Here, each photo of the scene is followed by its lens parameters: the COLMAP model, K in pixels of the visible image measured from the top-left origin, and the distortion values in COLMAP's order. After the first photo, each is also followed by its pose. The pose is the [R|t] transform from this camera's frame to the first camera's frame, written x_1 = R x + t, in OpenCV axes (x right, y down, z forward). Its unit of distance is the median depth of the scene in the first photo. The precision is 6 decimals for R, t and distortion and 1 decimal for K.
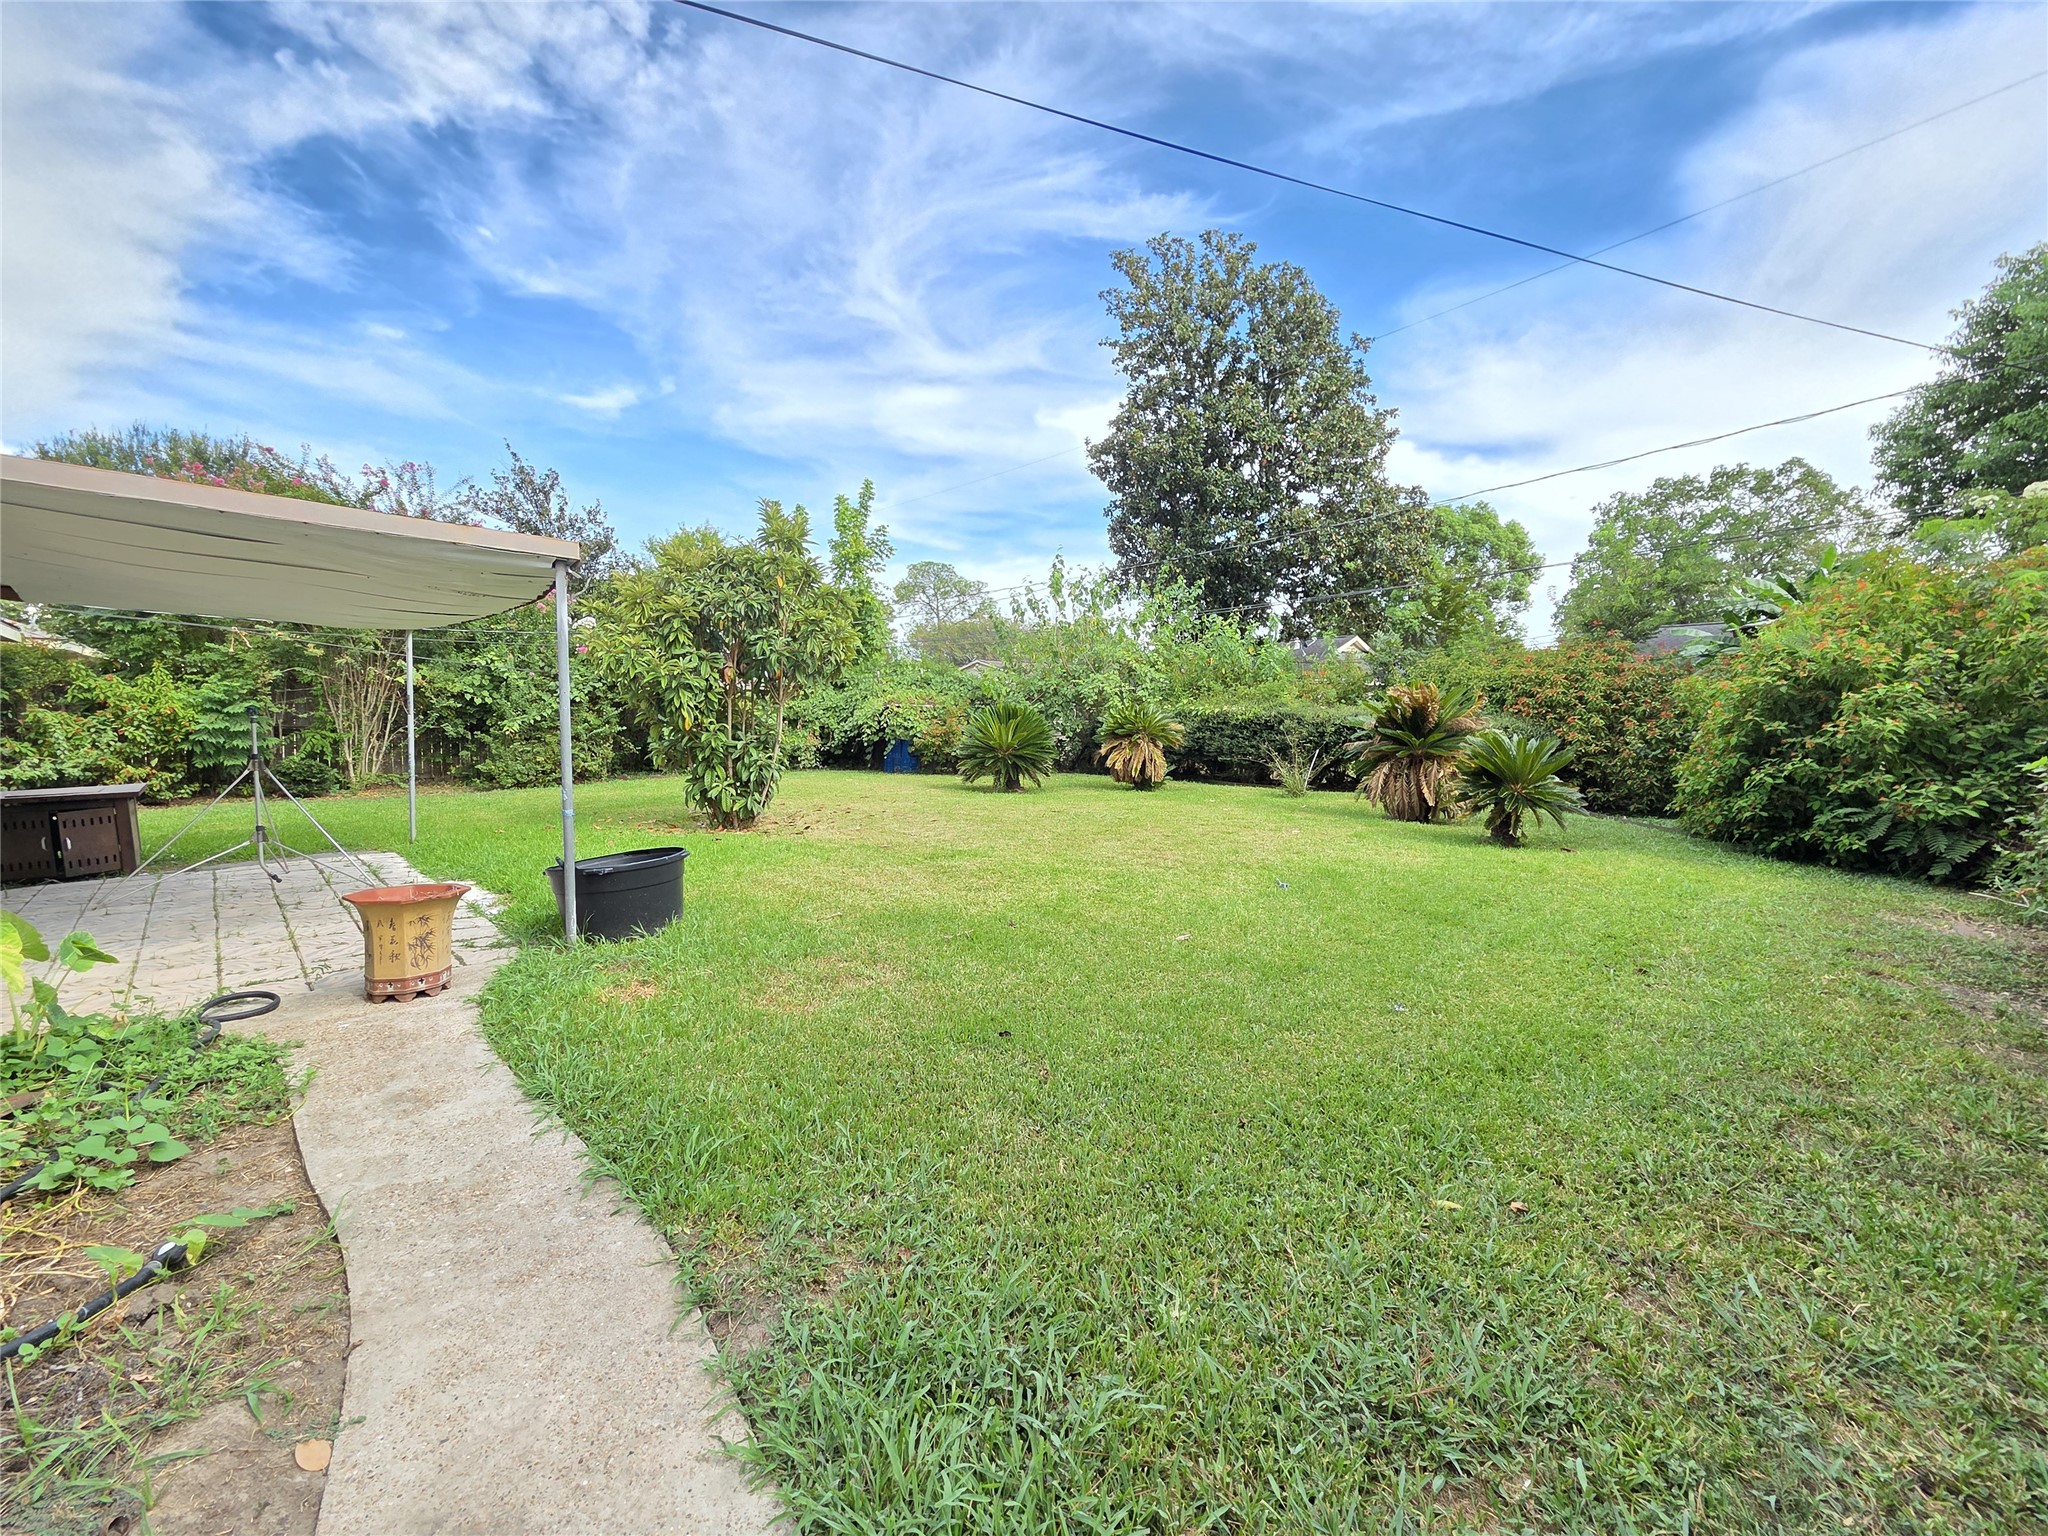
lens RADIAL K [[838.1, 0, 1027.3], [0, 838.1, 767.4], [0, 0, 1]] dist [0.001356, -0.001136]
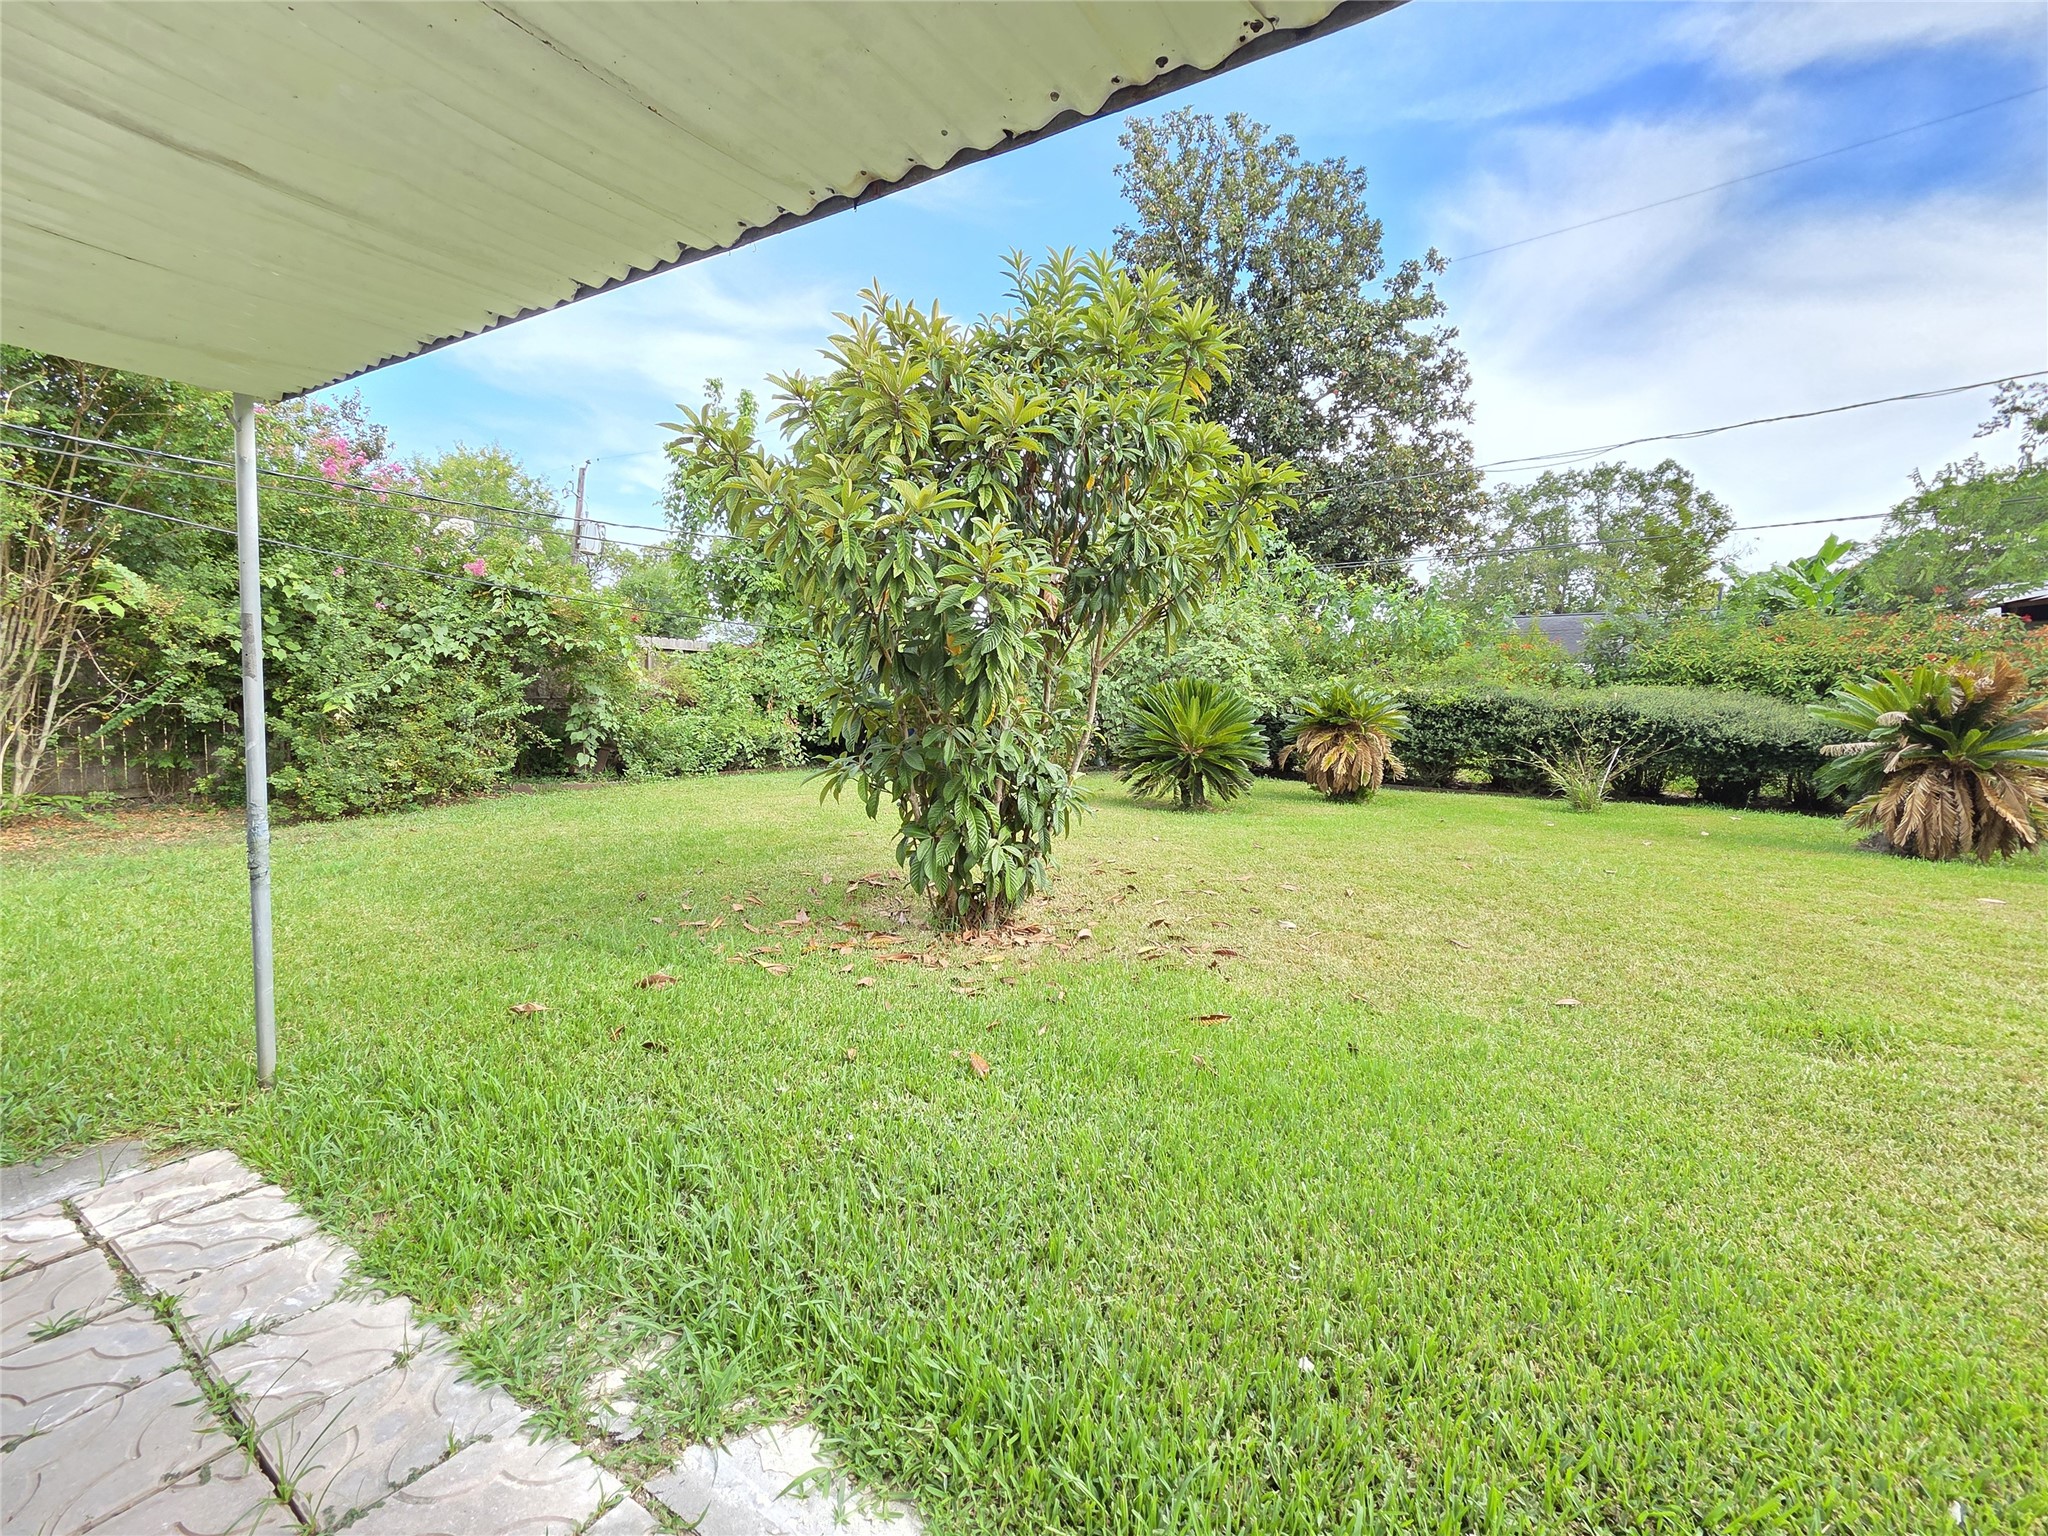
lens RADIAL K [[838.1, 0, 1021.5], [0, 838.1, 768.2], [0, 0, 1]] dist [0.001356, -0.001136]
pose [[0.972186, -0.006913, 0.234106, -0.306196], [0.000530, 0.999627, 0.027317, -0.021478], [-0.234208, -0.026433, 0.971827, 0.363605]]
